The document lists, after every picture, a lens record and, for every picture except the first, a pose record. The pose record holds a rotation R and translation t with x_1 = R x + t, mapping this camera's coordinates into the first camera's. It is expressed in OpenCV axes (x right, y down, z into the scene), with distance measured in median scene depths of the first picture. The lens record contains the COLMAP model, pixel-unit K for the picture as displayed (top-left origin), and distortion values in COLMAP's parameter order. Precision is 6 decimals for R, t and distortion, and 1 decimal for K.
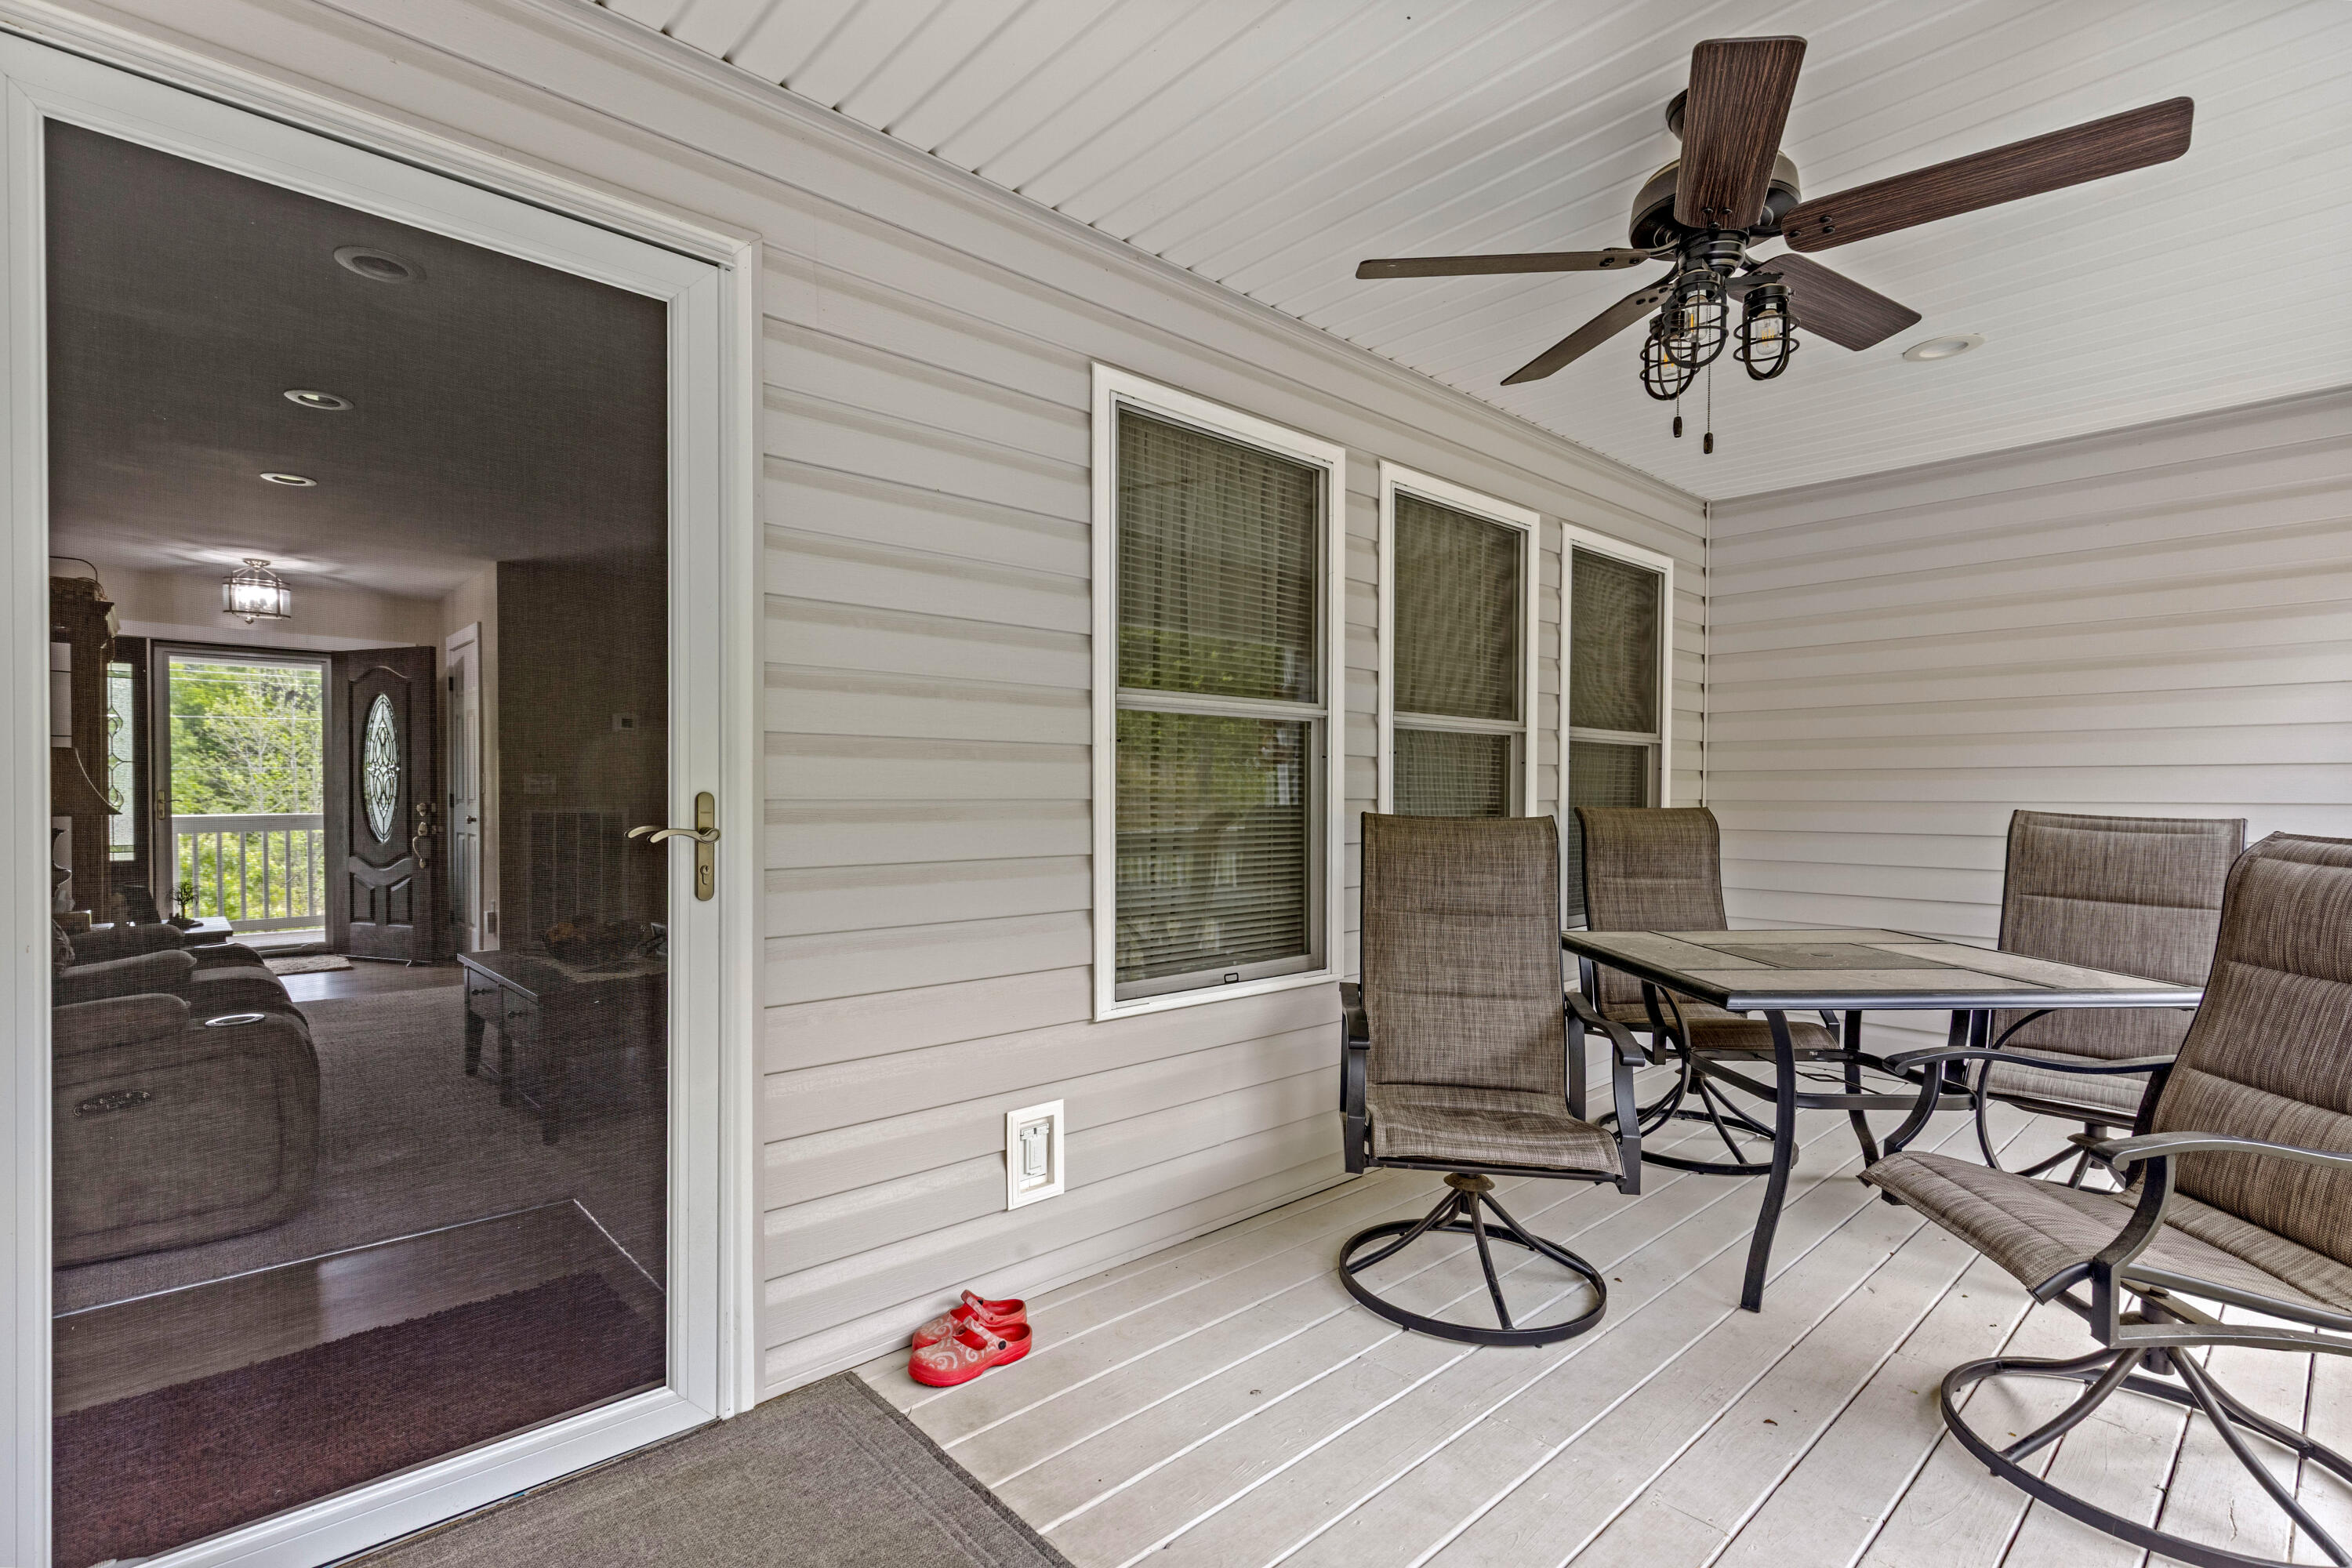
lens RADIAL K [[1084.9, 0, 1174.2], [0, 1084.9, 802.3], [0, 0, 1]] dist [0.010462, 0.000386]
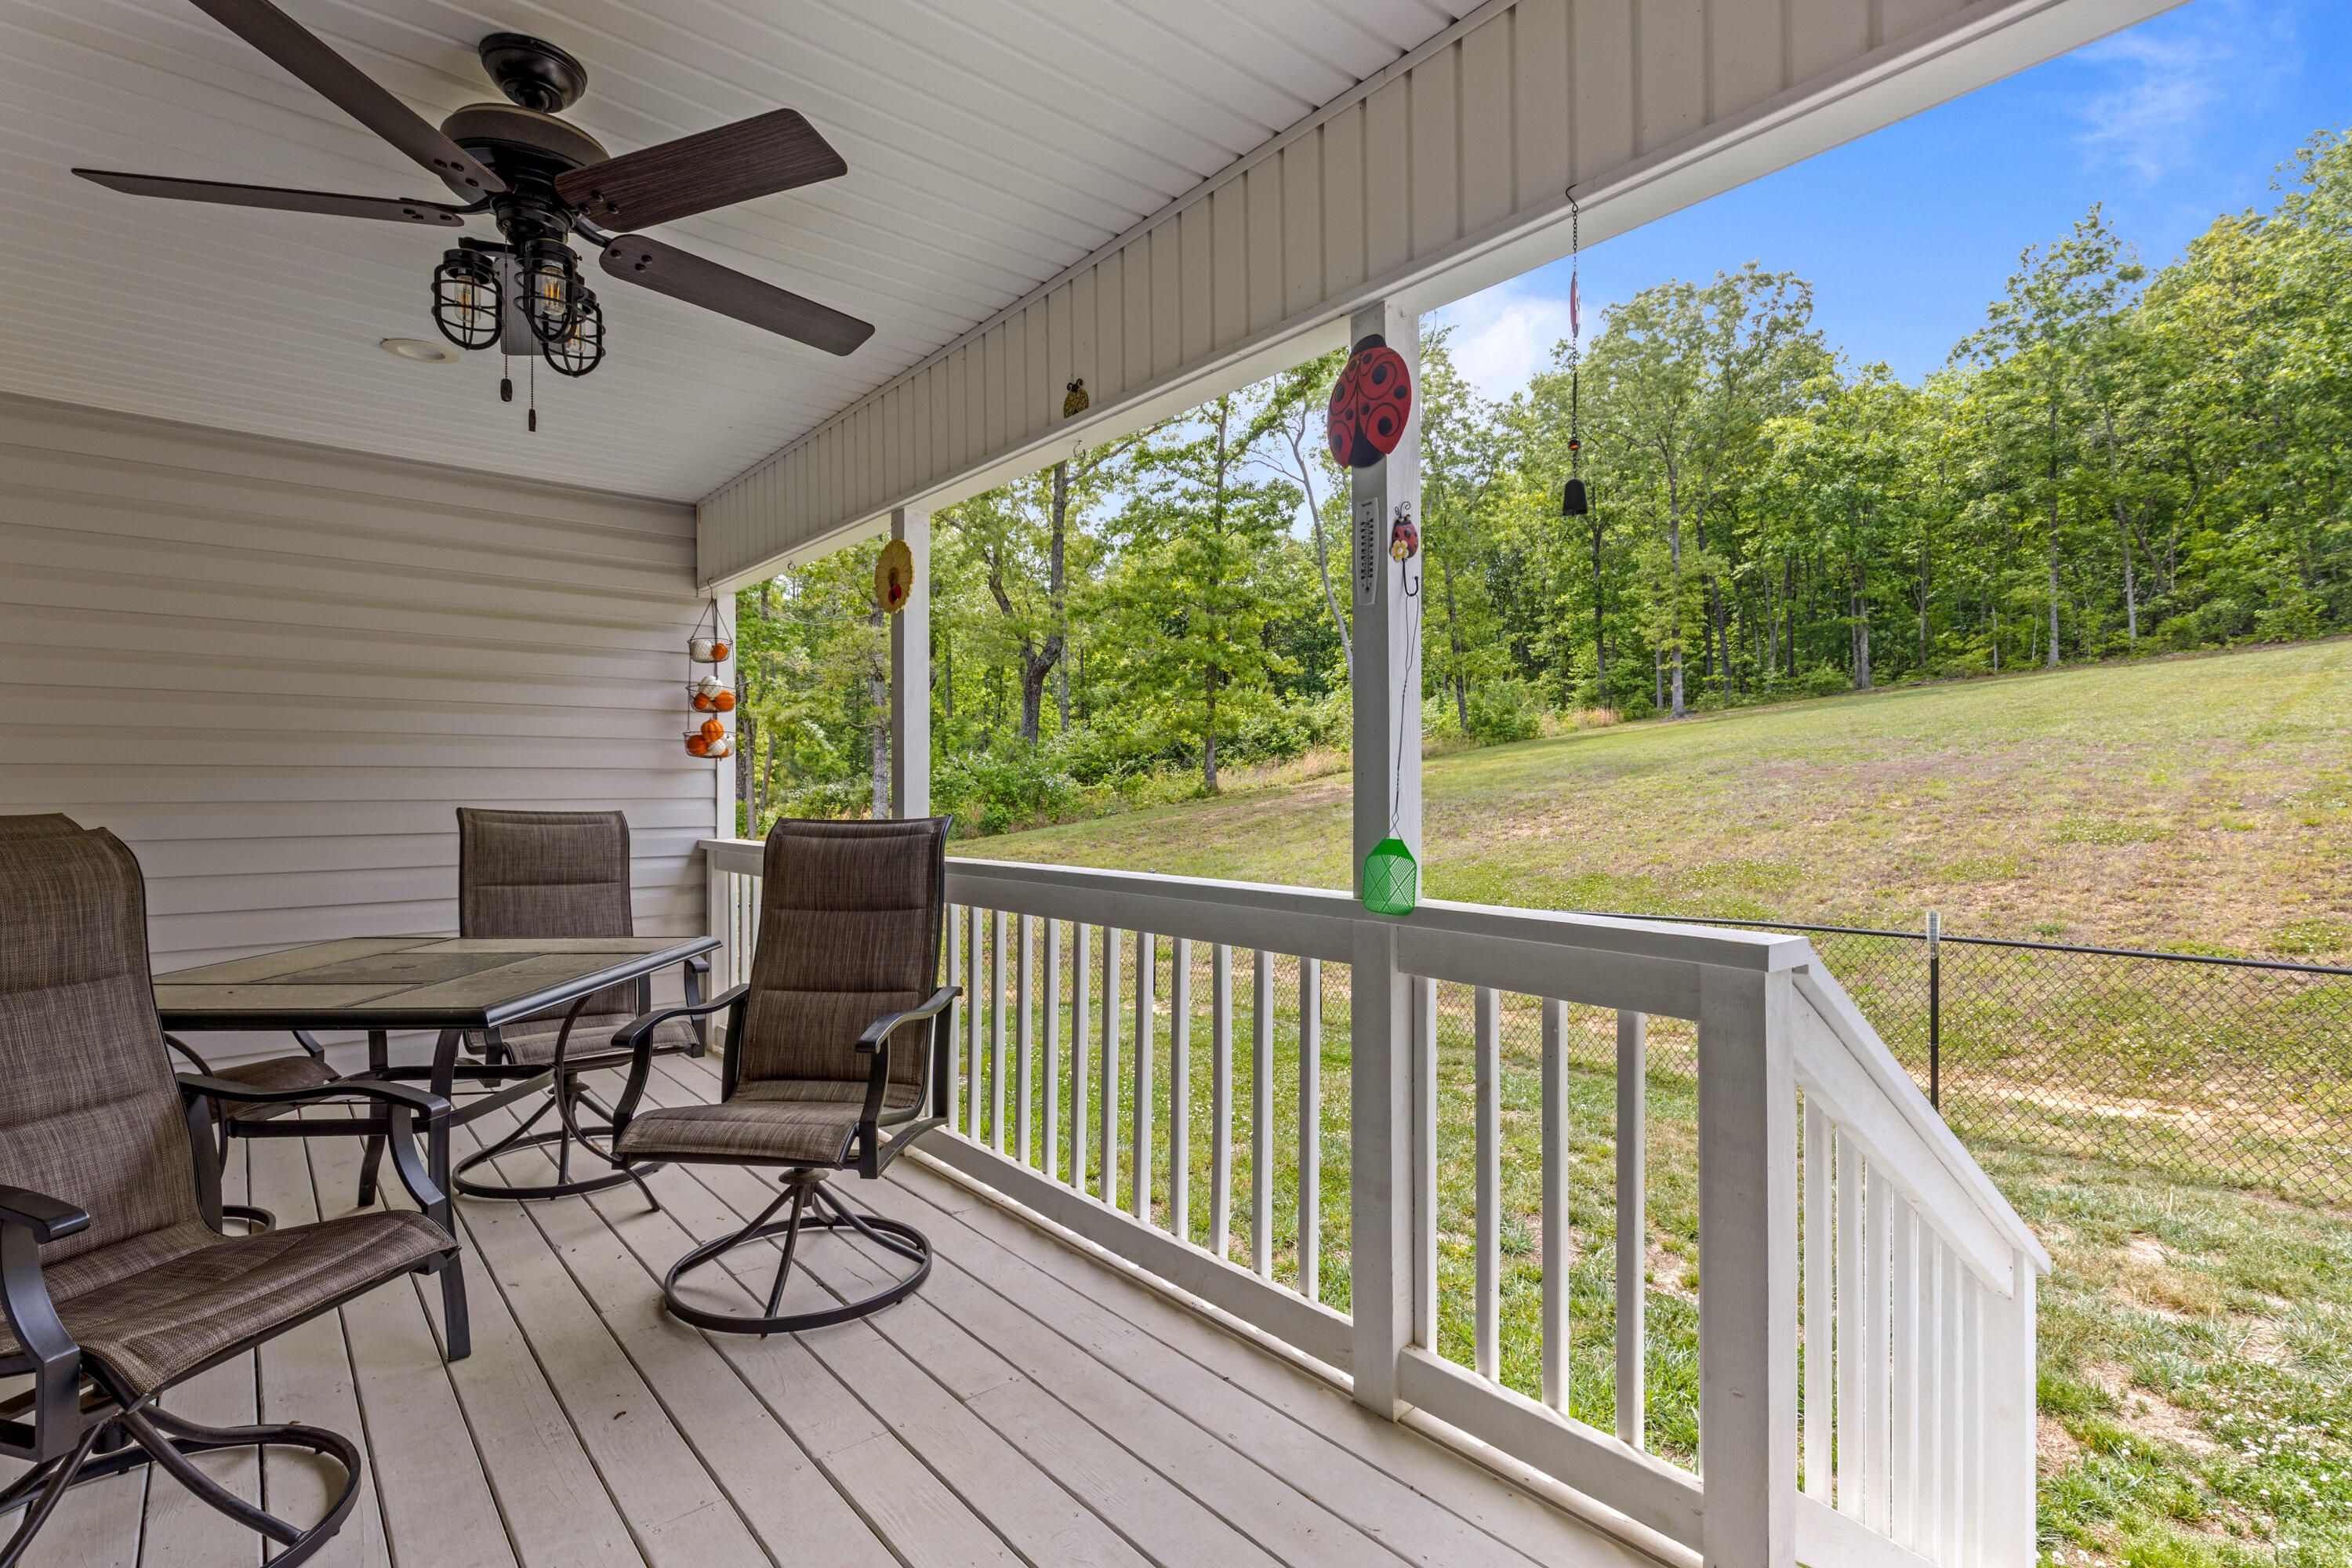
lens RADIAL K [[1084.9, 0, 1174.6], [0, 1084.9, 775.5], [0, 0, 1]] dist [0.010462, 0.000386]
pose [[0.068297, 0.010311, 0.997612, -0.308419], [0.013353, 0.999848, -0.011249, -0.004139], [-0.997576, 0.014089, 0.068149, 0.293302]]
